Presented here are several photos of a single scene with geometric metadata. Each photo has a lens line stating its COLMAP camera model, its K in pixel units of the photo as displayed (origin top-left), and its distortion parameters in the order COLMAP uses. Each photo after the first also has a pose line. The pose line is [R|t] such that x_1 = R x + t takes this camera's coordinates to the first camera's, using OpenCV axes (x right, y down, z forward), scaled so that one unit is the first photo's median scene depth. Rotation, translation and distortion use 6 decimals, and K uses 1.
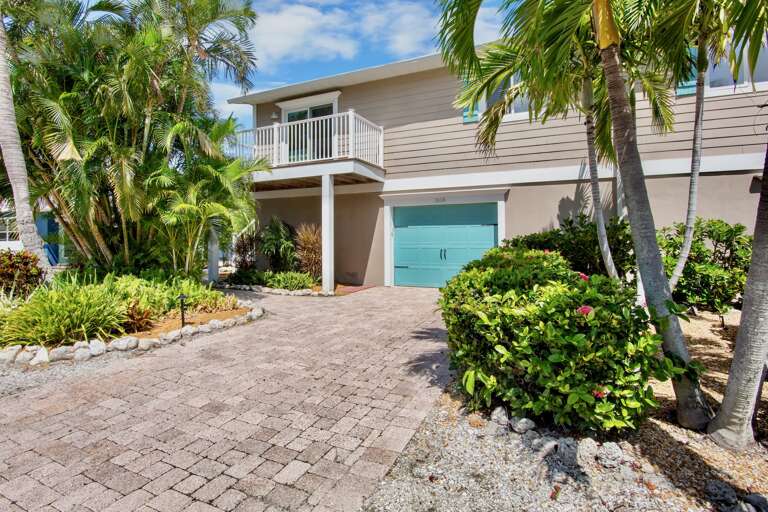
lens RADIAL K [[374.0, 0, 383.6], [0, 374.0, 250.4], [0, 0, 1]] dist [-0.015602, -0.001260]
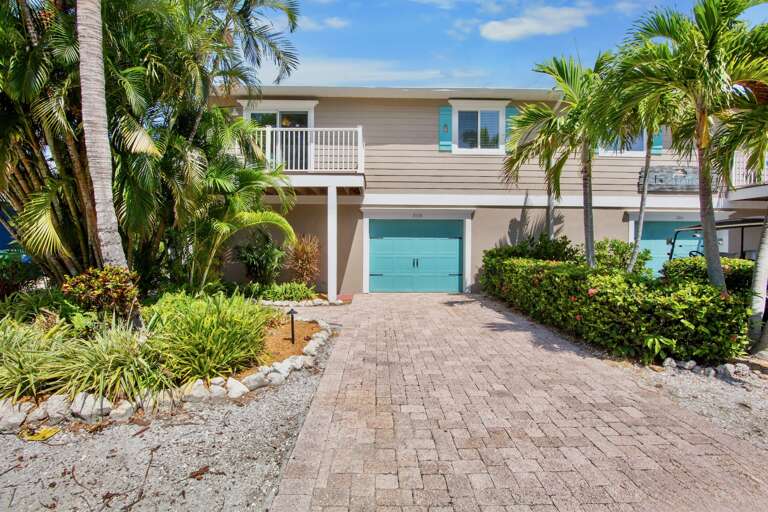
lens RADIAL K [[374.0, 0, 379.7], [0, 374.0, 259.5], [0, 0, 1]] dist [-0.015602, -0.001260]
pose [[0.897782, -0.006547, 0.440391, -0.486341], [0.002599, 0.999951, 0.009568, -0.011809], [-0.440432, -0.007446, 0.897755, 0.027046]]
